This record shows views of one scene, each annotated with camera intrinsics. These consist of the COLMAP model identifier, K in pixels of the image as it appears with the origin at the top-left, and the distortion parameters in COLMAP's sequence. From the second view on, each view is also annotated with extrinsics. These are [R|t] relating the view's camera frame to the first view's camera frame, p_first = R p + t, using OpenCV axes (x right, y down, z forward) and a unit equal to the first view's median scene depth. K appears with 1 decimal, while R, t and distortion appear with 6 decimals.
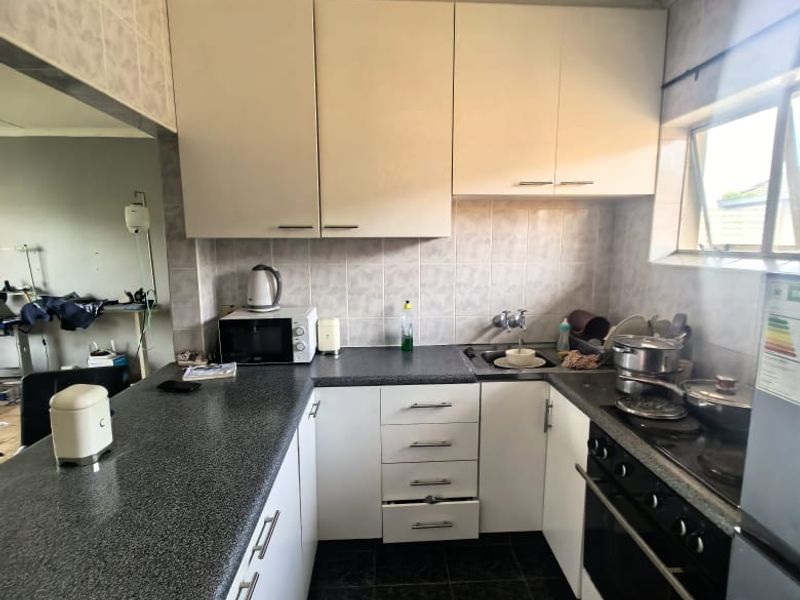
lens RADIAL K [[409.0, 0, 404.1], [0, 409.0, 302.1], [0, 0, 1]] dist [0.000672, -0.005675]
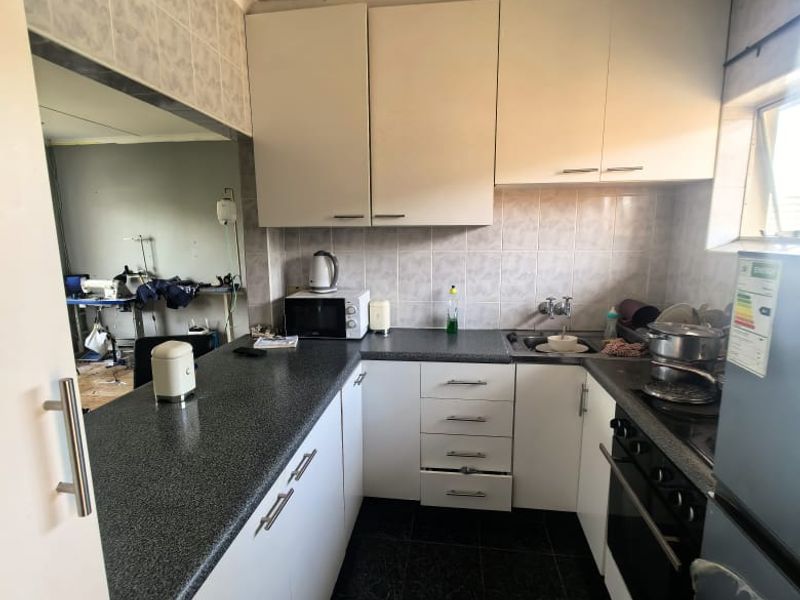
lens RADIAL K [[409.0, 0, 404.1], [0, 409.0, 302.1], [0, 0, 1]] dist [0.000672, -0.005675]
pose [[0.983913, 0.025982, -0.176750, 0.078065], [-0.022363, 0.999498, 0.022436, 0.019421], [0.177244, -0.018122, 0.984000, -0.071636]]
